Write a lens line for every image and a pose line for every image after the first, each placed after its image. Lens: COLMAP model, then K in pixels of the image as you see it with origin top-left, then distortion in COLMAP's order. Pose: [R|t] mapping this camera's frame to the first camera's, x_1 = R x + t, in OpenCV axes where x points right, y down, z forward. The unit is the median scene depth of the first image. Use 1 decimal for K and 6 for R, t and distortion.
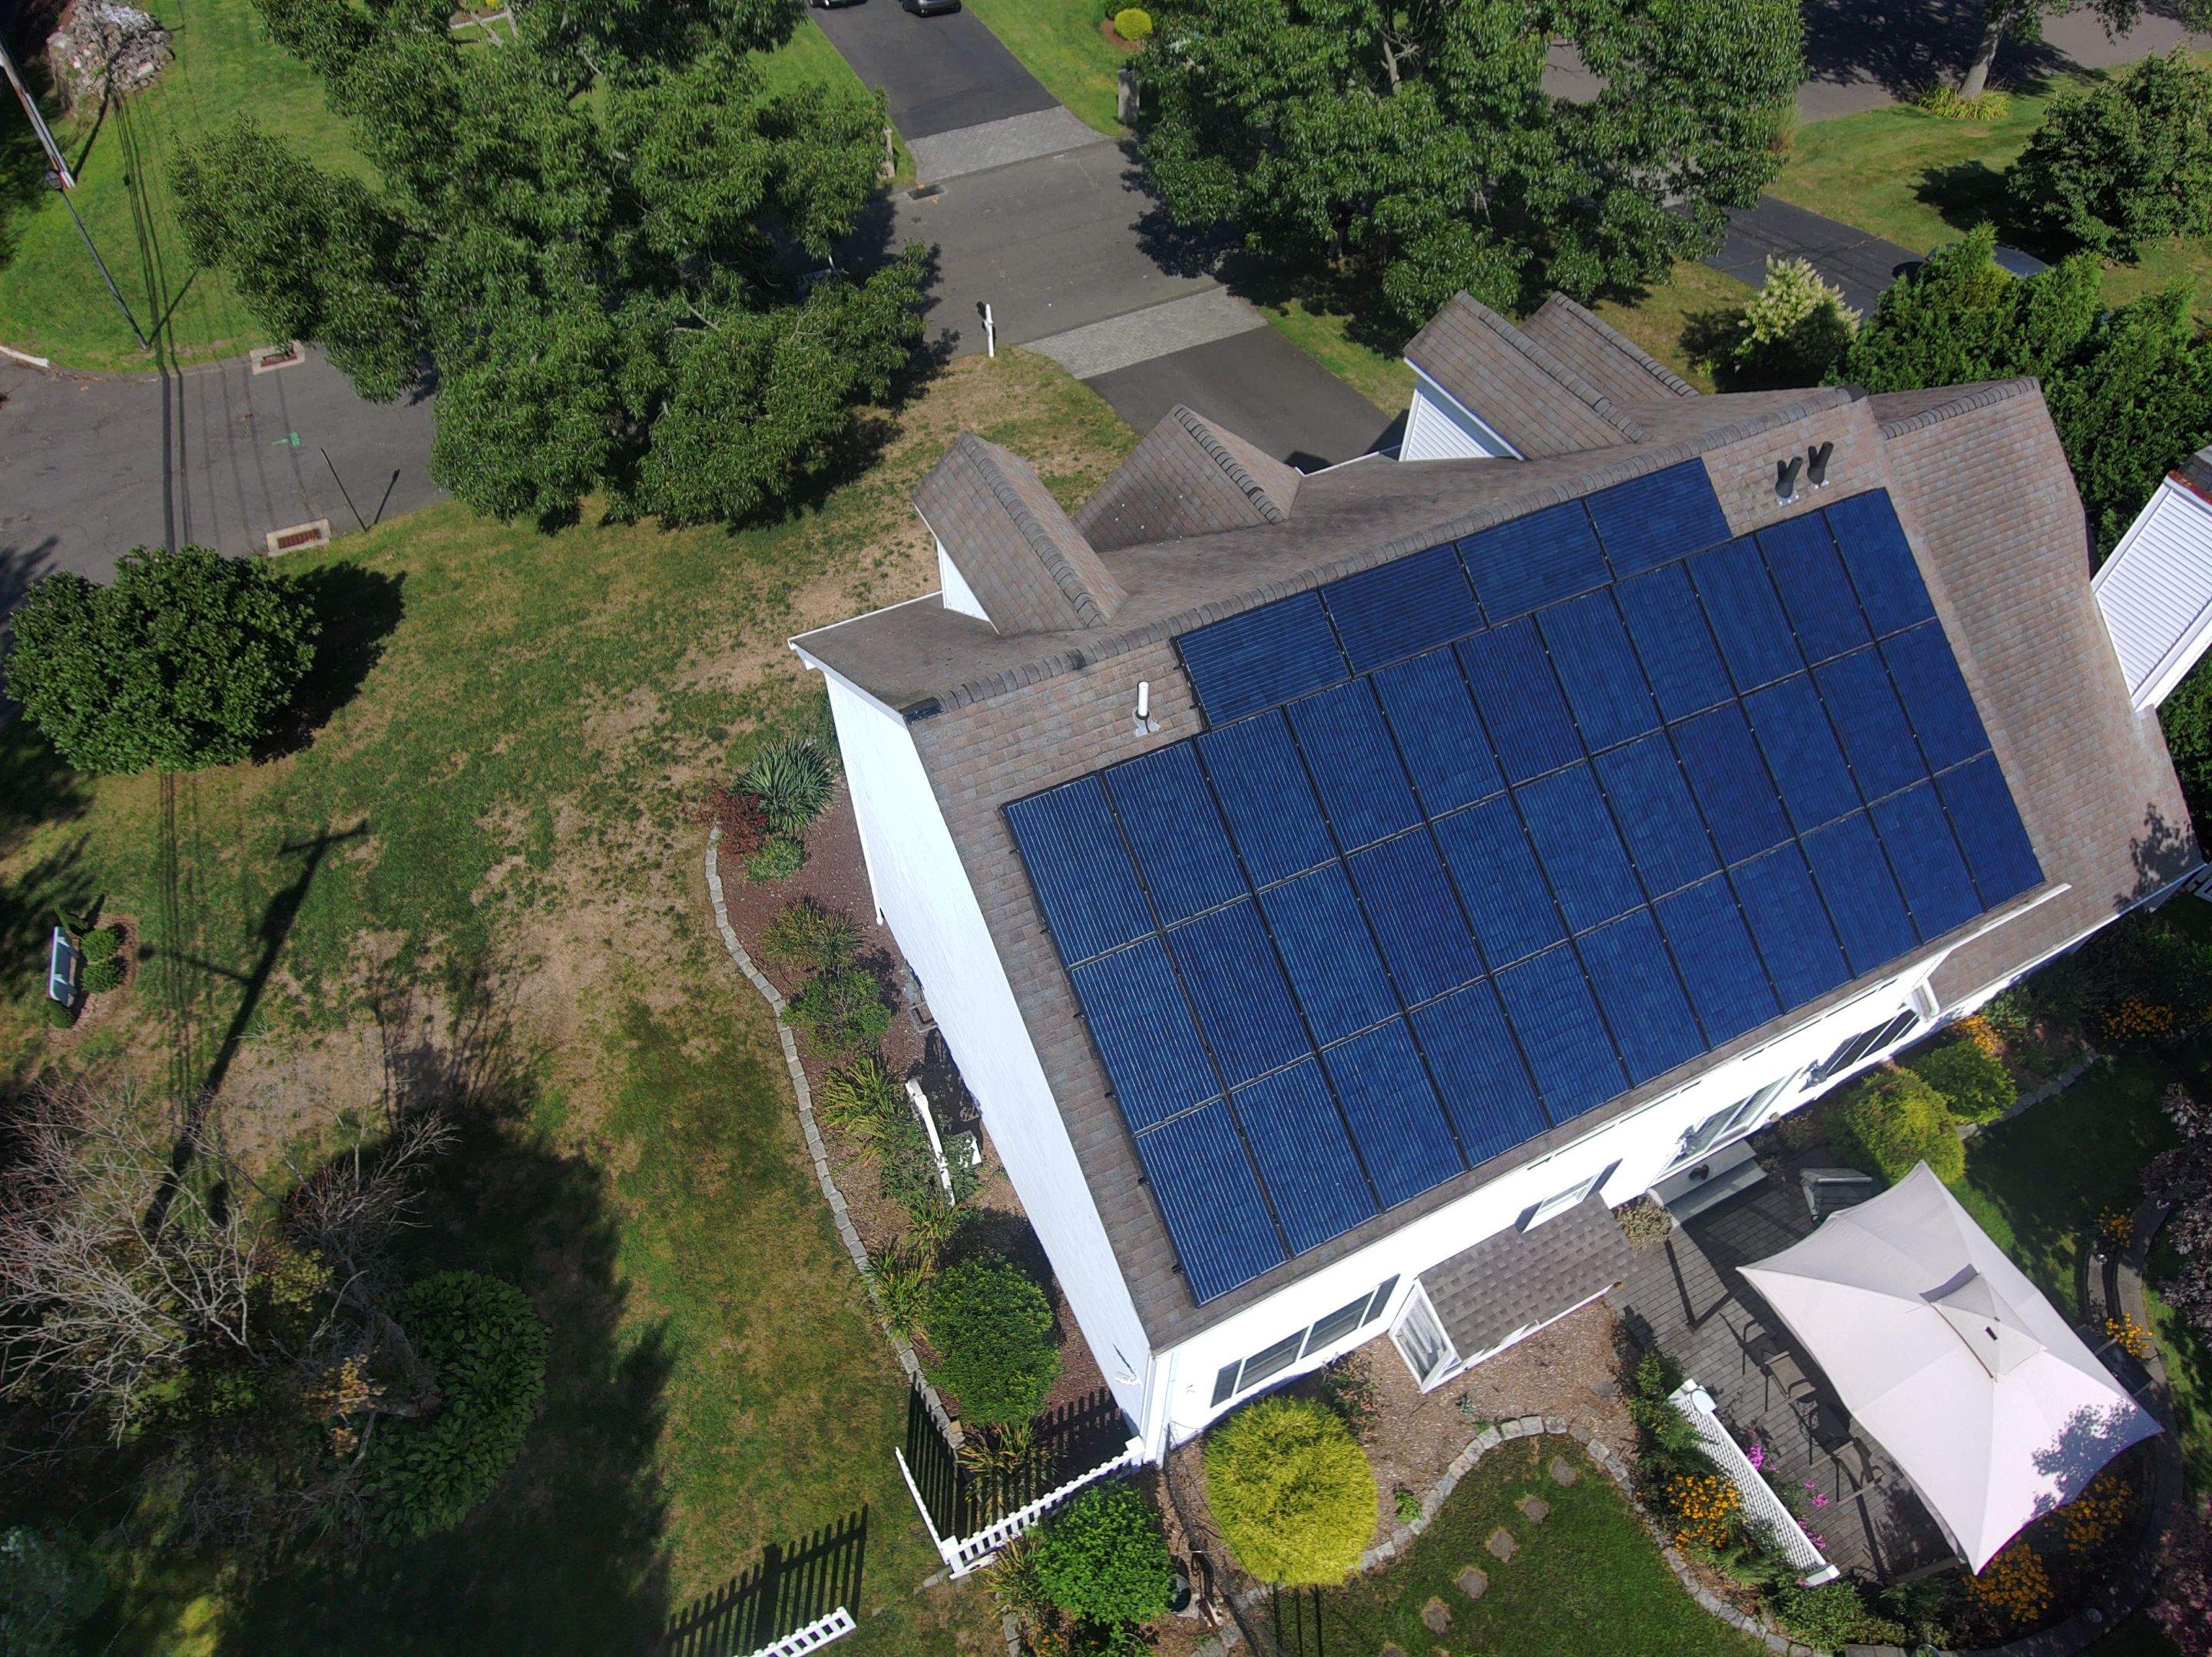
lens RADIAL K [[1279.5, 0, 1108.1], [0, 1279.5, 831.9], [0, 0, 1]] dist [0.074836, -0.102688]
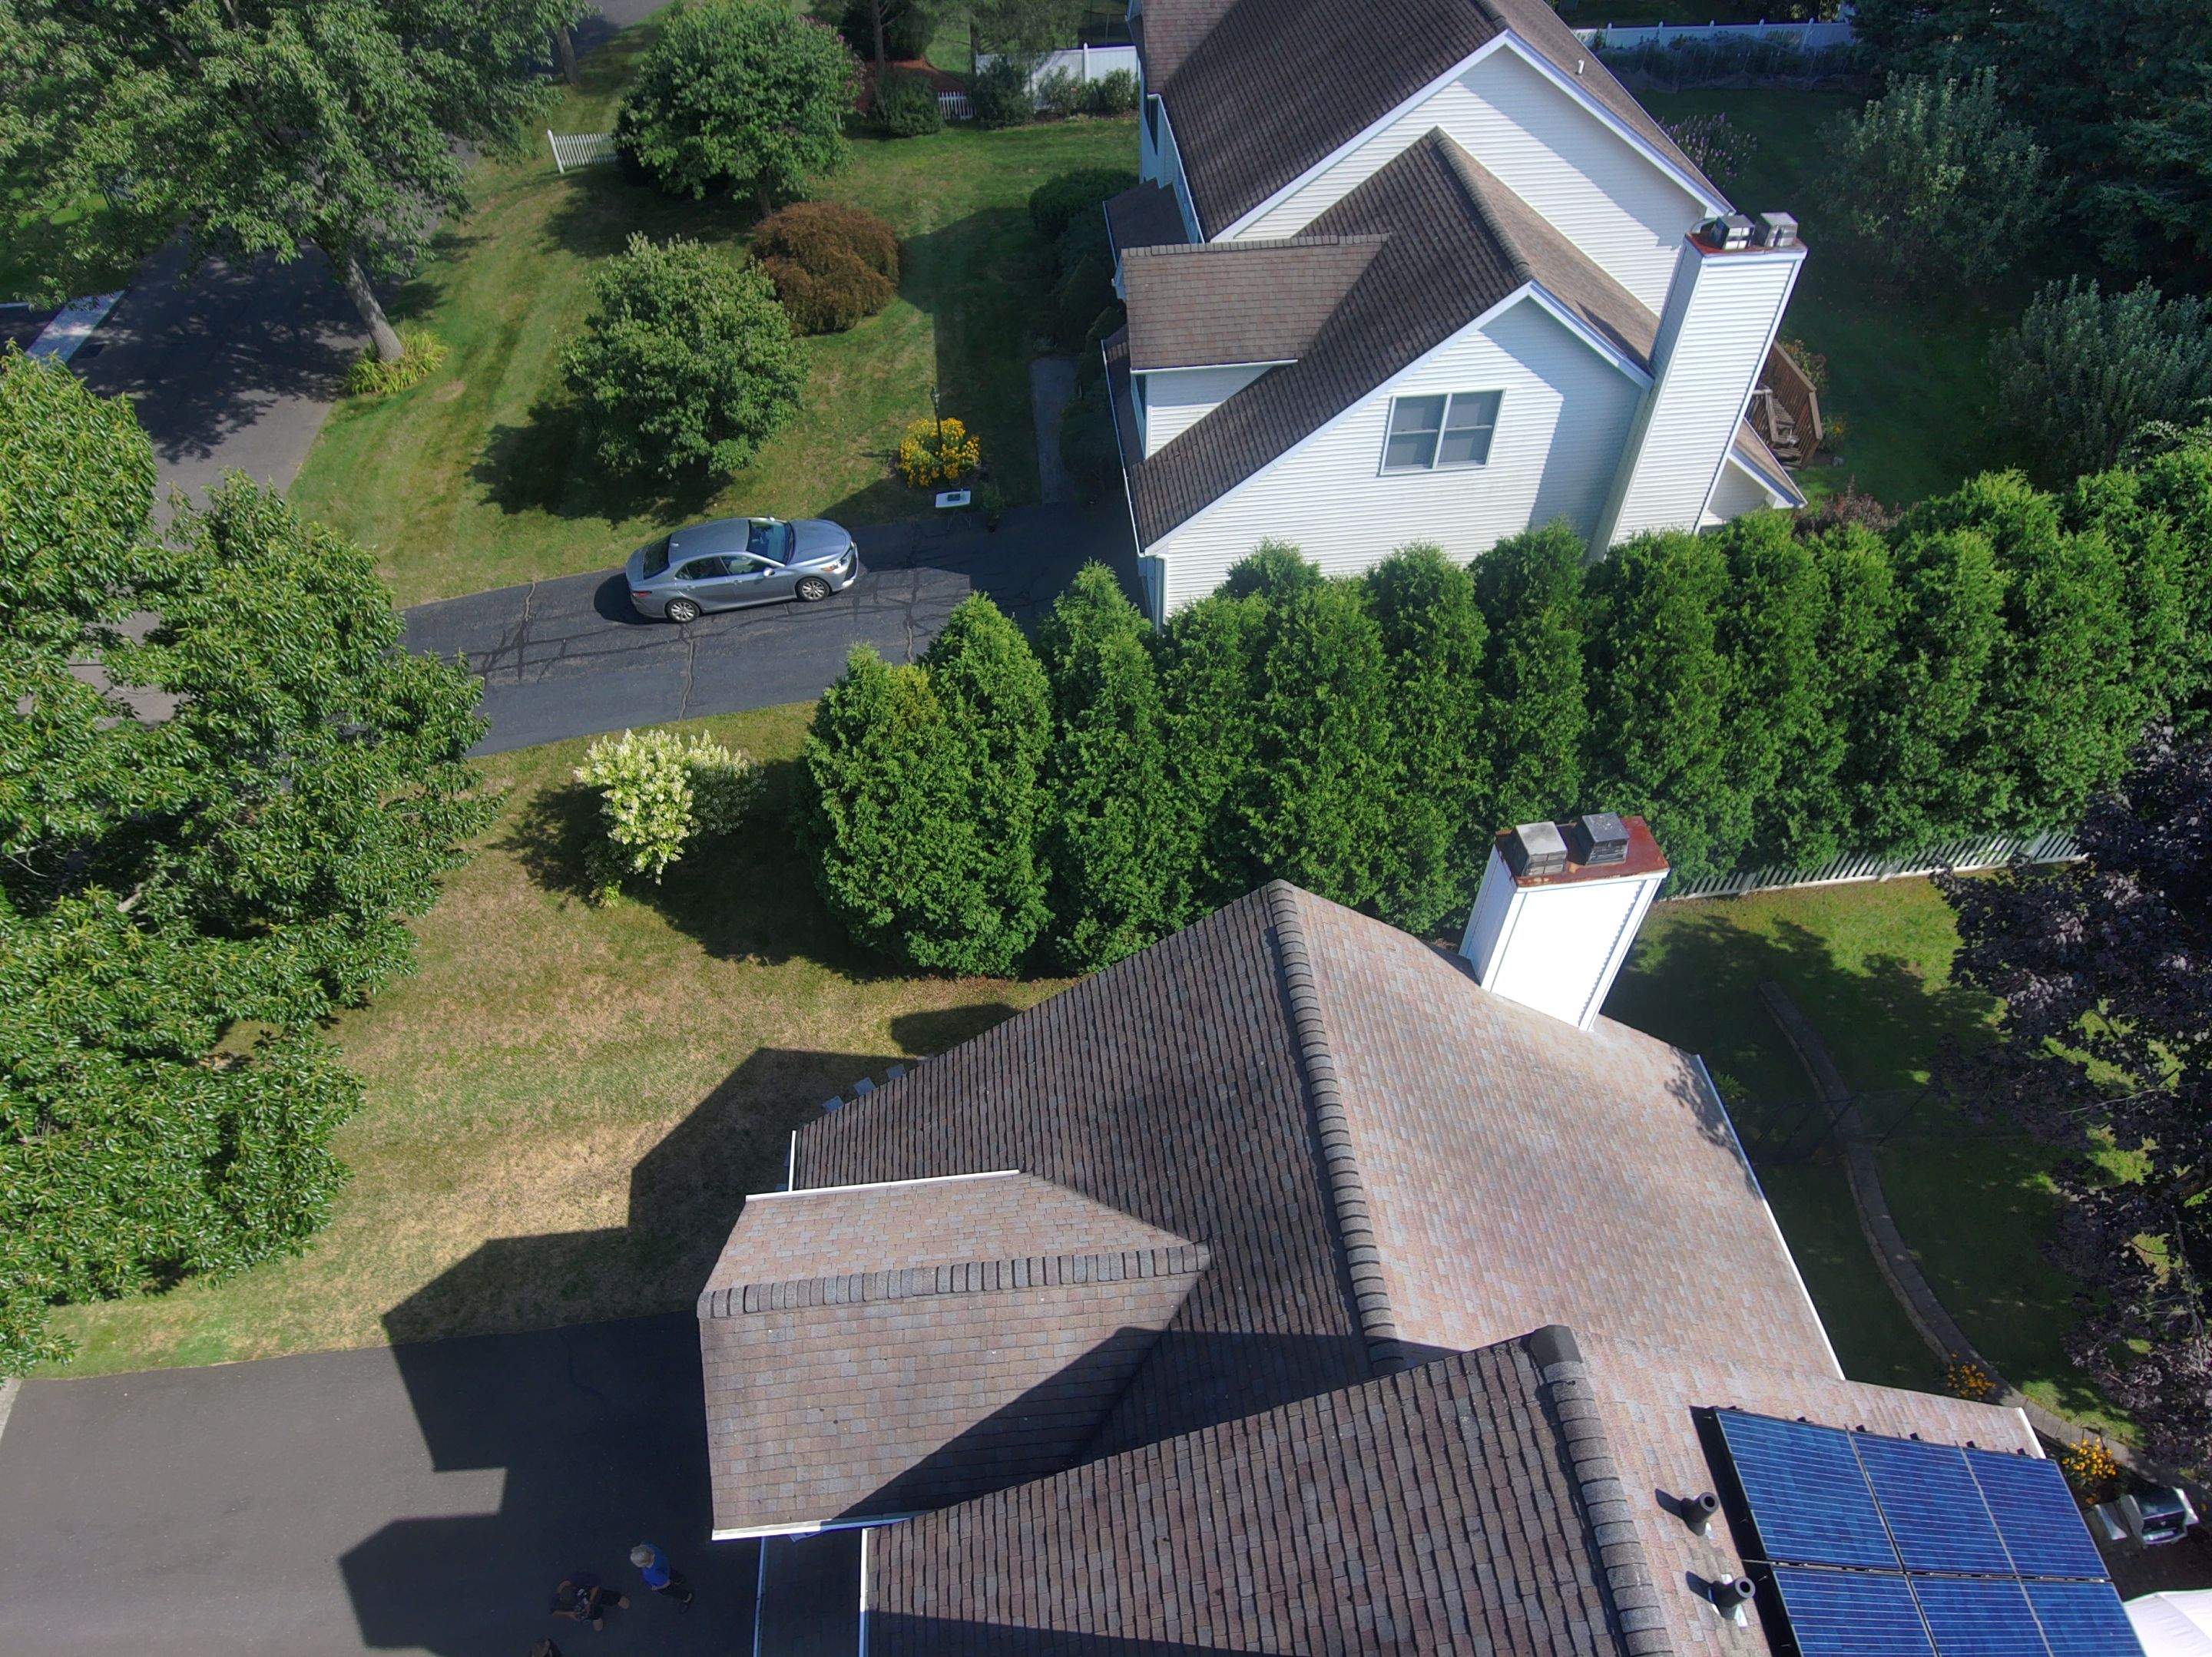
lens RADIAL K [[1296.7, 0, 1090.4], [0, 1296.7, 828.7], [0, 0, 1]] dist [0.077317, -0.106795]
pose [[0.366449, -0.714405, 0.596104, 0.187530], [0.745094, 0.609036, 0.271865, -0.486986], [-0.557270, 0.344529, 0.755480, 0.355910]]
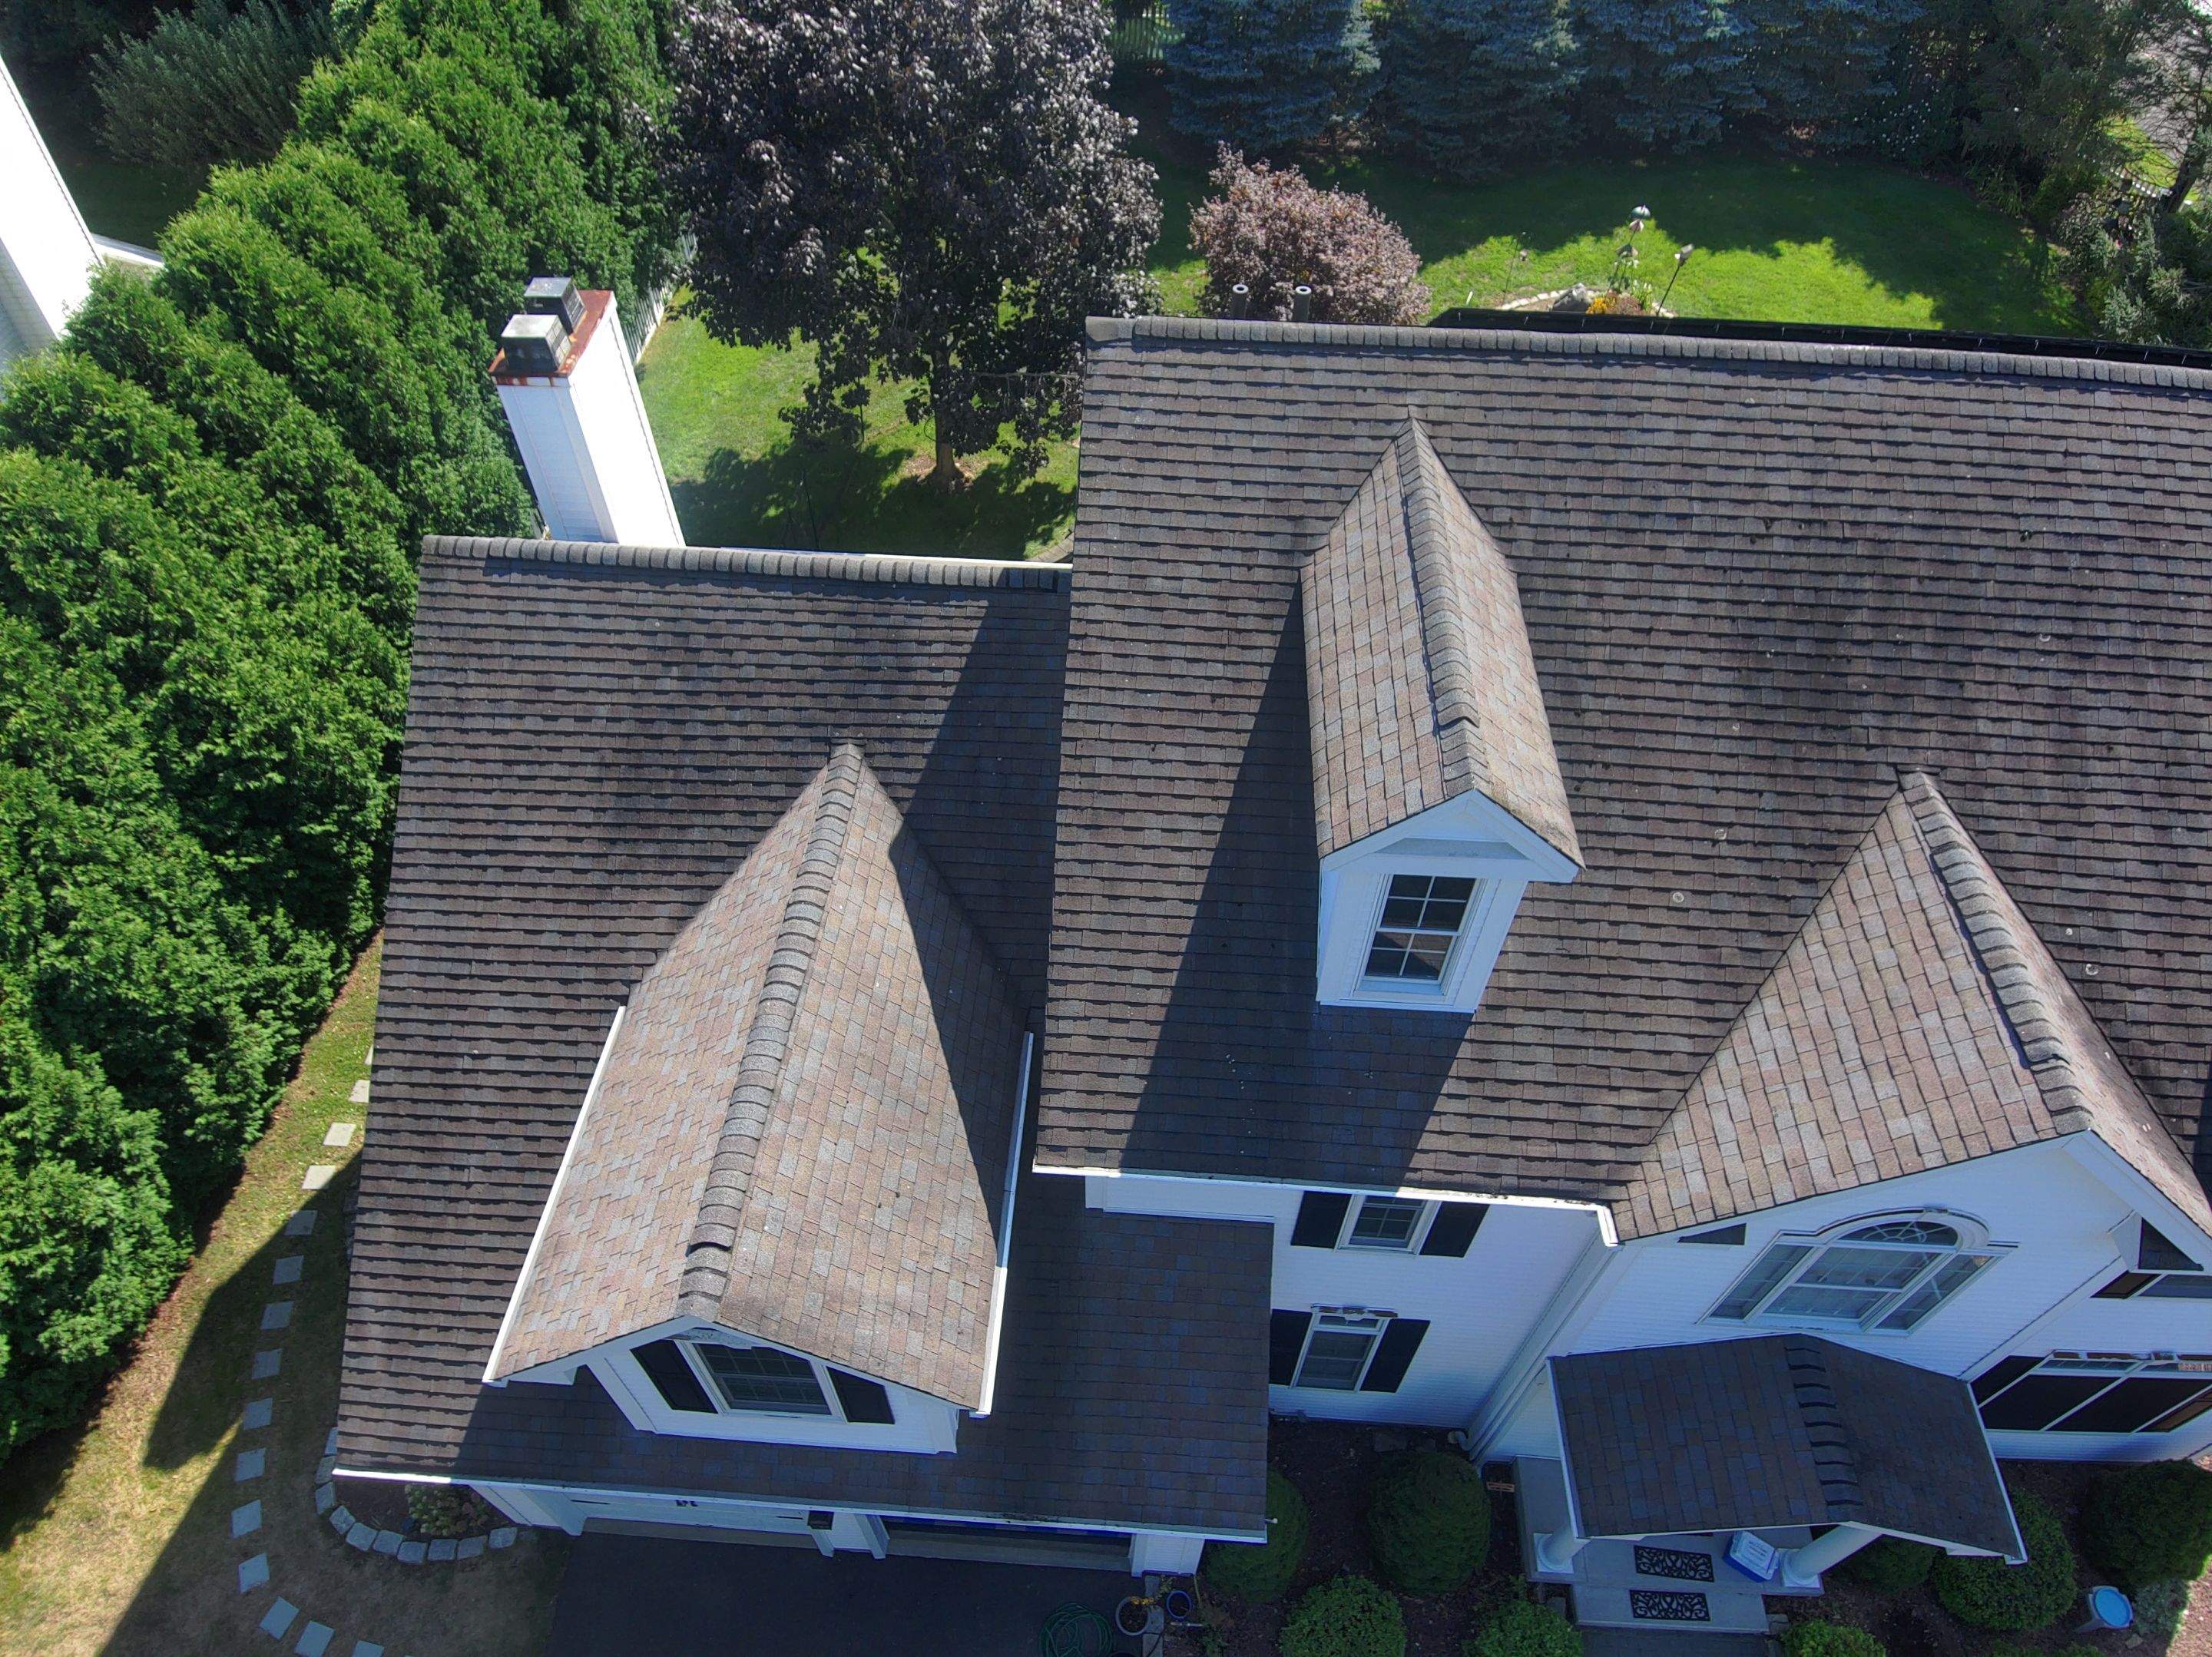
lens RADIAL K [[1296.7, 0, 1090.4], [0, 1296.7, 828.7], [0, 0, 1]] dist [0.077317, -0.106795]
pose [[-0.863725, -0.387568, 0.322134, 0.164673], [0.386010, -0.097829, 0.917293, -0.586328], [-0.323999, 0.916635, 0.234102, 0.655311]]
